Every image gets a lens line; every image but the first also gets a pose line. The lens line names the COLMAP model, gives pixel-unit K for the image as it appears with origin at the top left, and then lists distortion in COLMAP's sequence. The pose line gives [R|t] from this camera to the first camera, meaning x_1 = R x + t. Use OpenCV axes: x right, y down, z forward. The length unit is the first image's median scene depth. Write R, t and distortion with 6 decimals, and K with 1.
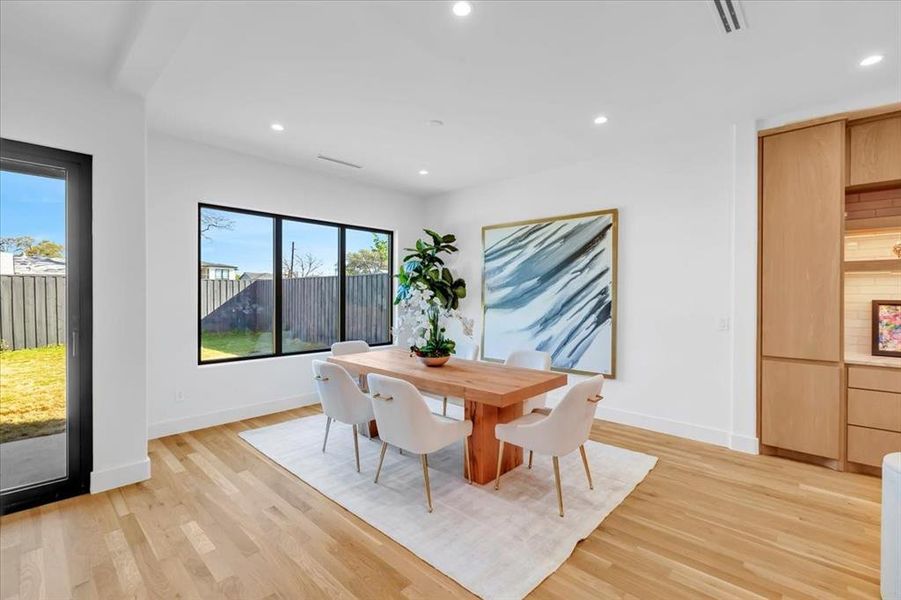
lens RADIAL K [[401.7, 0, 452.1], [0, 401.7, 300.6], [0, 0, 1]] dist [0.003419, -0.001153]
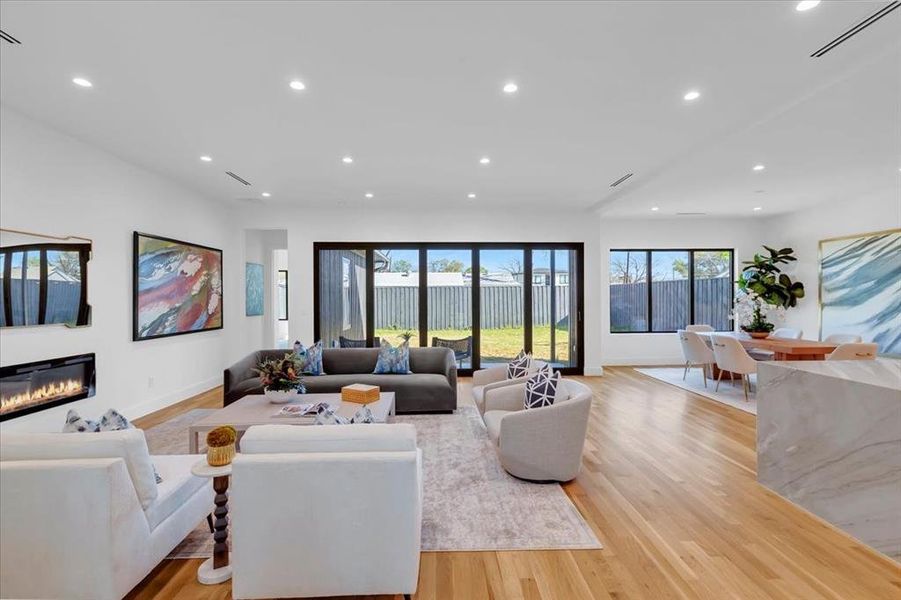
lens RADIAL K [[401.7, 0, 449.8], [0, 401.7, 299.3], [0, 0, 1]] dist [0.003419, -0.001153]
pose [[0.704998, -0.005853, -0.709186, 0.153051], [0.000156, 0.999967, -0.008098, 0.008761], [0.709210, 0.005598, 0.704975, -0.695040]]
